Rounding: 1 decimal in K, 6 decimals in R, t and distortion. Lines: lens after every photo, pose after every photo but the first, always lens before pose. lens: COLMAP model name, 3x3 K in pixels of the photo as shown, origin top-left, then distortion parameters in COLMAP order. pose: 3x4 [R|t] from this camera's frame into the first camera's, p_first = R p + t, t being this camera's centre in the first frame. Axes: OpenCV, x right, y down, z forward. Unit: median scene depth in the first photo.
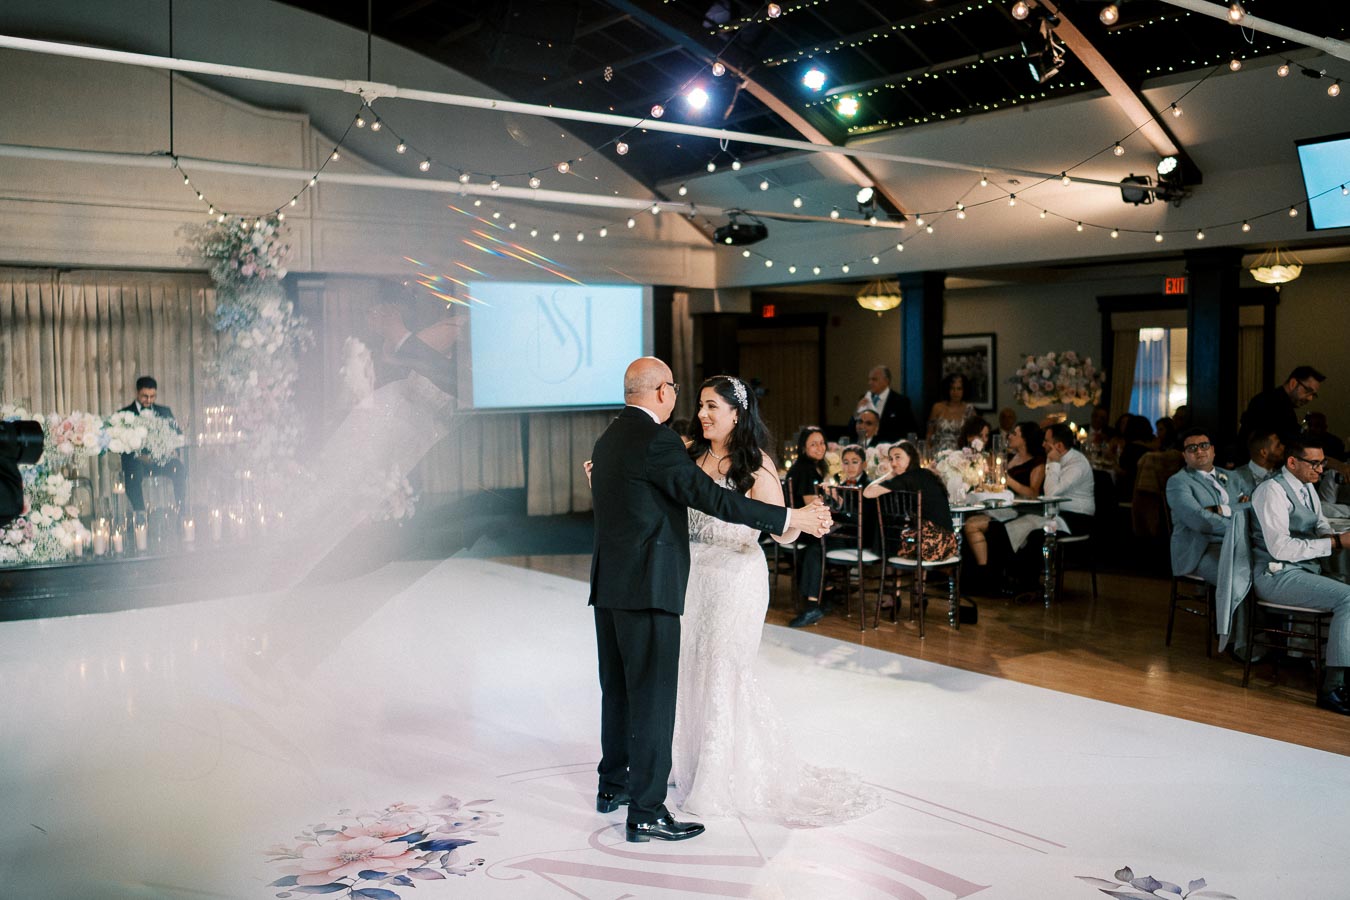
lens RADIAL K [[1321.2, 0, 674.9], [0, 1321.2, 412.6], [0, 0, 1]] dist [-0.063152, 0.003034]
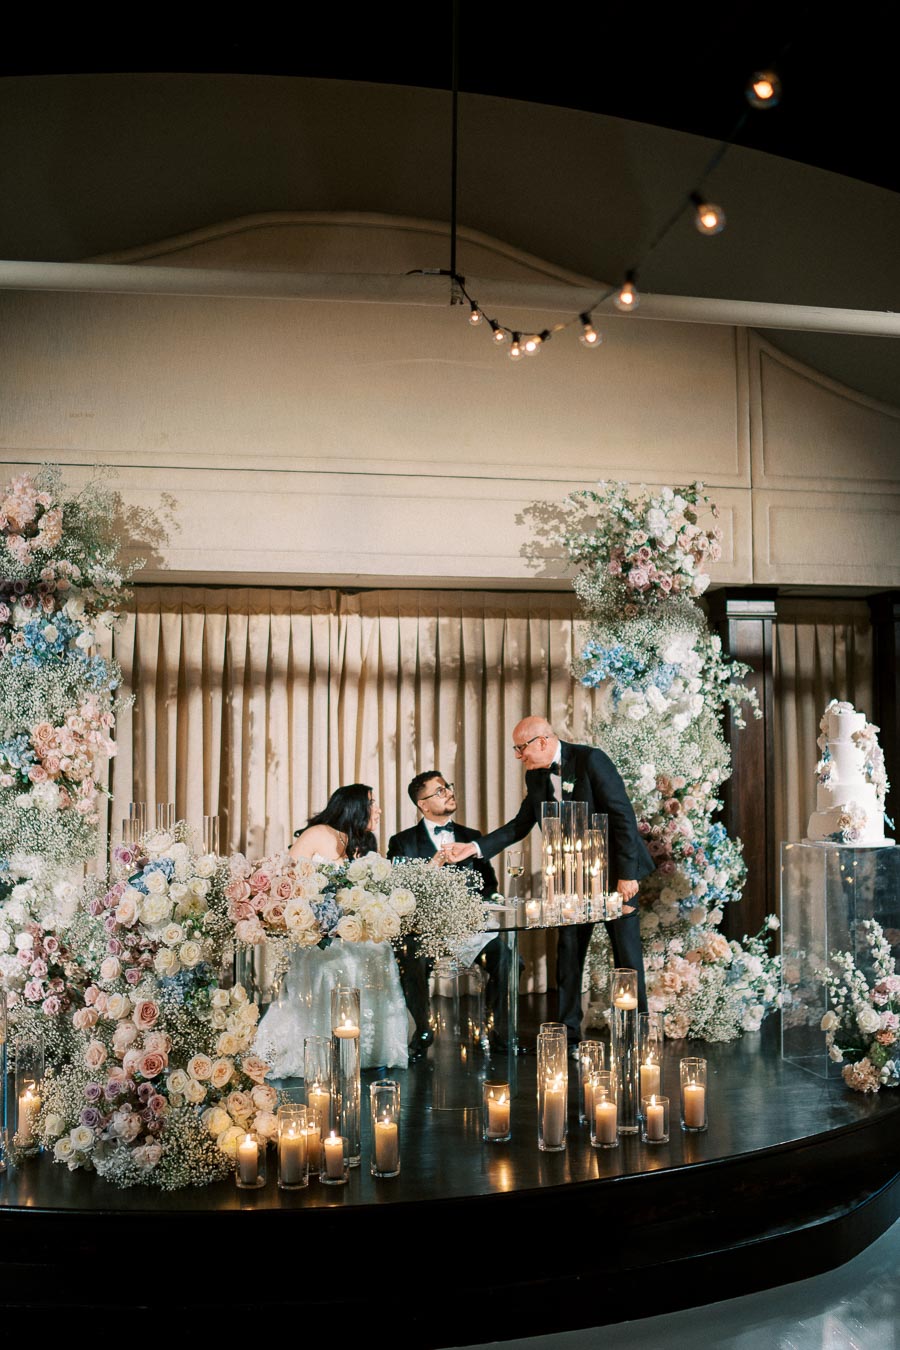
lens RADIAL K [[1312.1, 0, 450.0], [0, 1312.1, 675.0], [0, 0, 1]] dist [-0.111972, 0.139830]
pose [[0.888660, -0.014927, -0.458324, -0.145943], [-0.022865, 0.996784, -0.076798, -0.024693], [0.457997, 0.078727, 0.885461, 0.481489]]
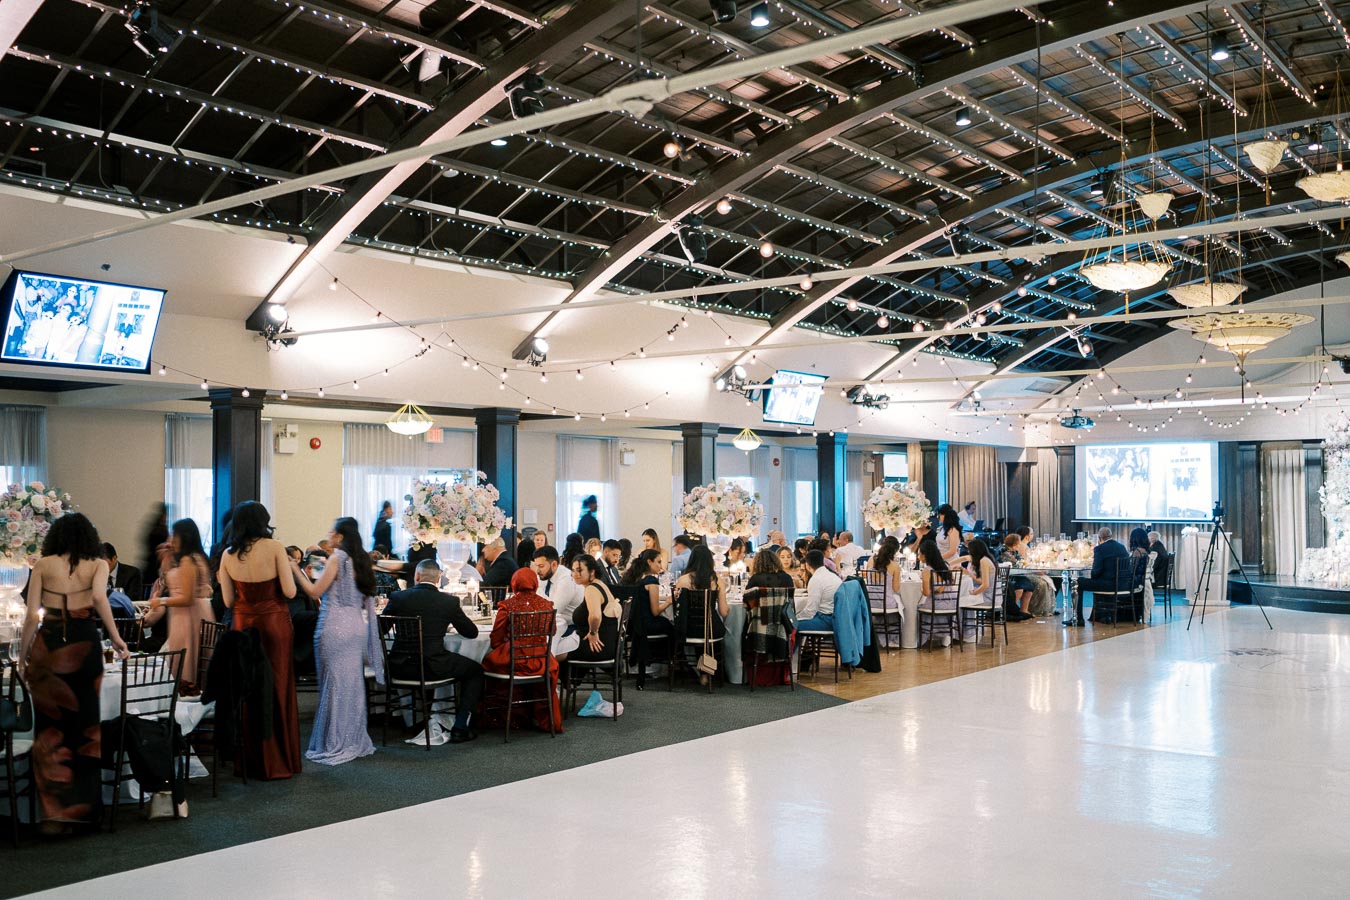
lens RADIAL K [[1312.1, 0, 669.5], [0, 1312.1, 451.7], [0, 0, 1]] dist [-0.111972, 0.139830]
pose [[0.241366, -0.029483, -0.969986, 0.909611], [-0.030469, 0.998815, -0.037941, 0.006434], [0.969956, 0.038713, 0.240182, -0.425850]]
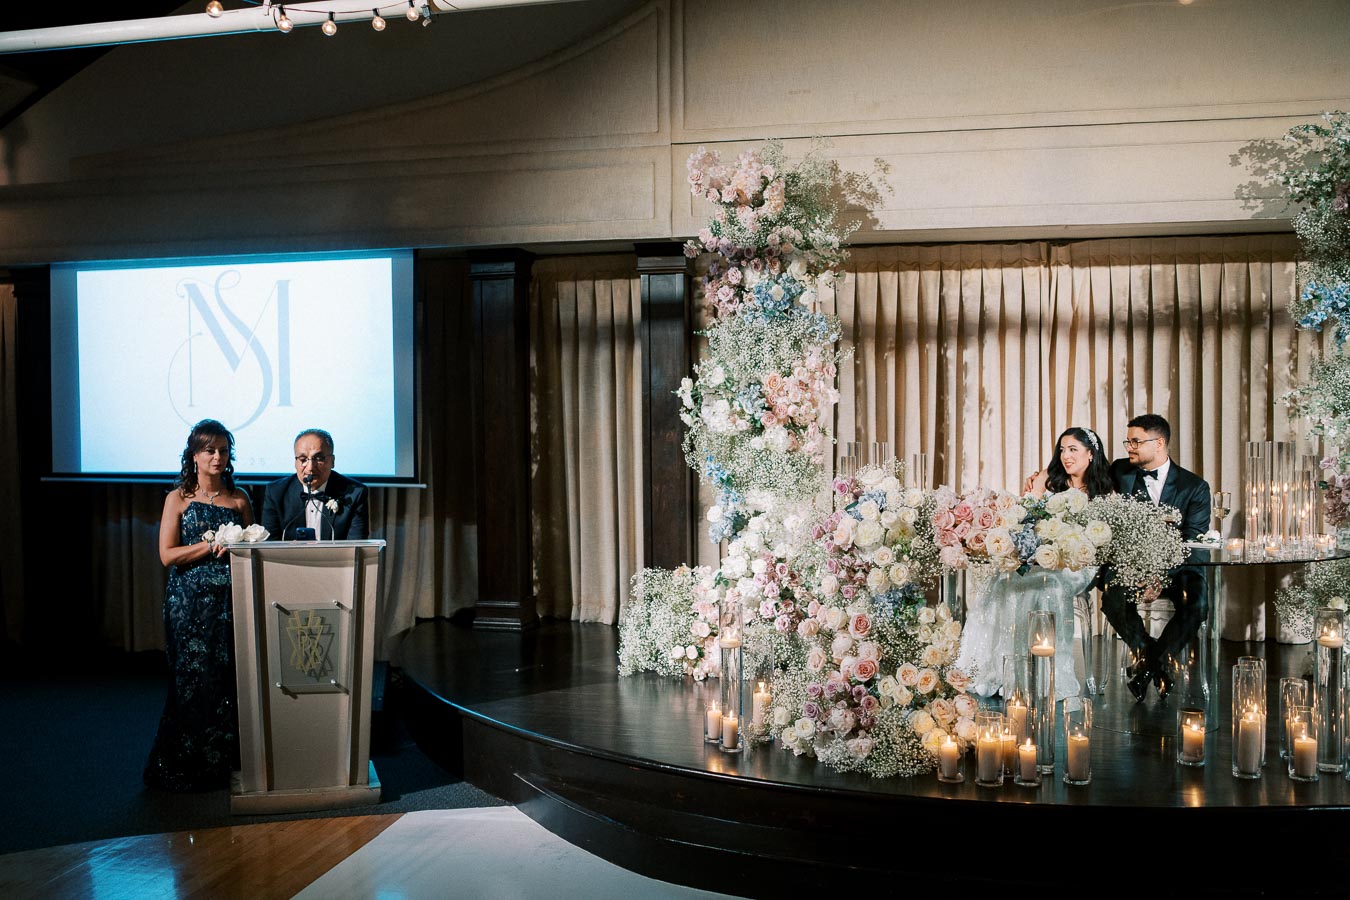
lens RADIAL K [[1293.7, 0, 671.9], [0, 1293.7, 444.9], [0, 0, 1]] dist [-0.110839, 0.140991]
pose [[0.647008, 0.025704, -0.762050, -0.118904], [-0.022681, 0.999638, 0.014461, -0.017617], [0.762146, 0.007928, 0.647357, 0.461981]]
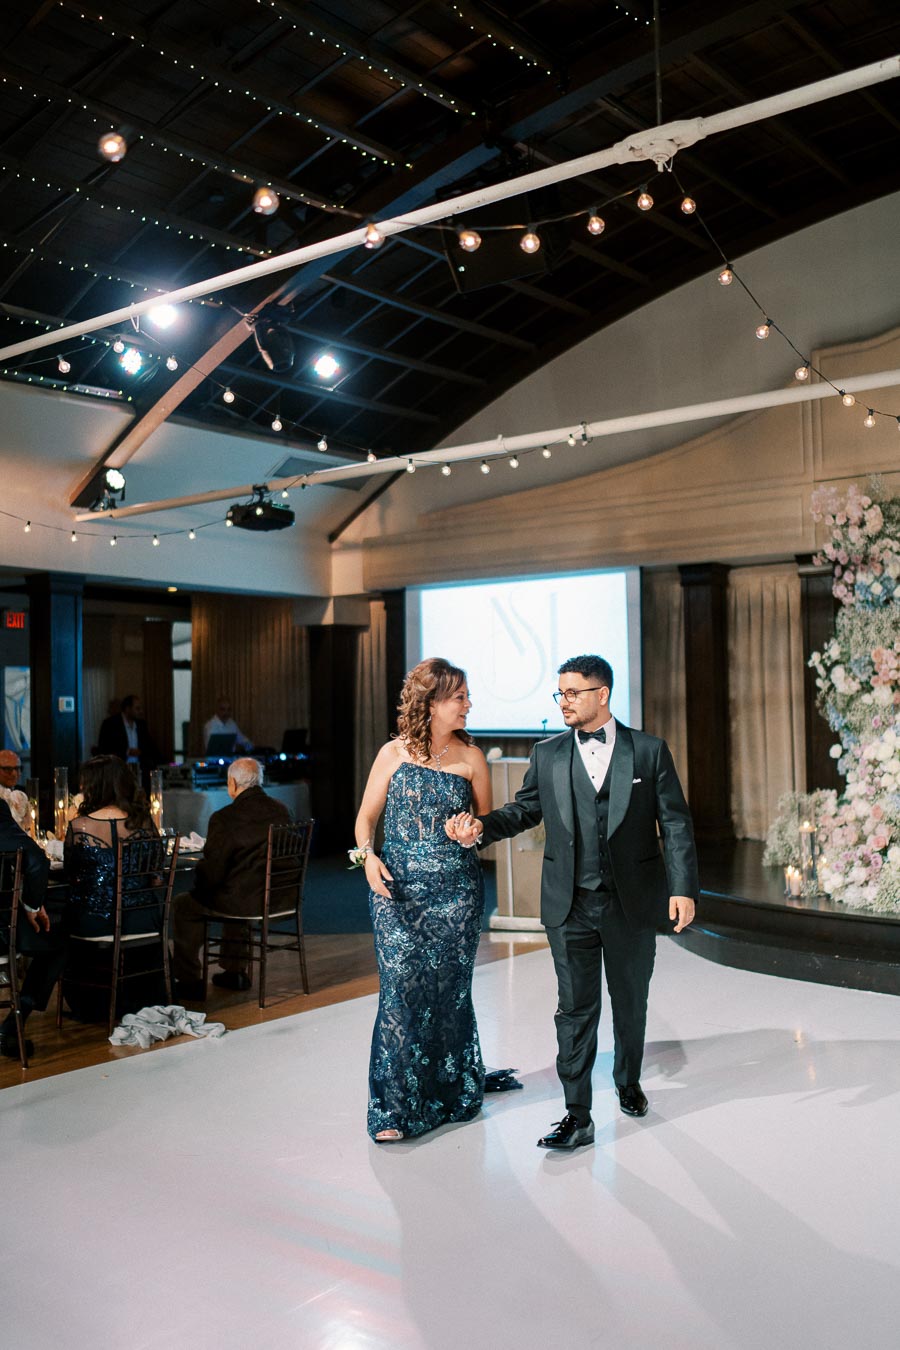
lens RADIAL K [[1312.1, 0, 450.0], [0, 1312.1, 675.0], [0, 0, 1]] dist [-0.111972, 0.139830]
pose [[0.251799, -0.021946, -0.967531, 0.149228], [-0.018618, 0.999448, -0.027516, -0.000240], [0.967600, 0.024941, 0.251252, 0.424080]]
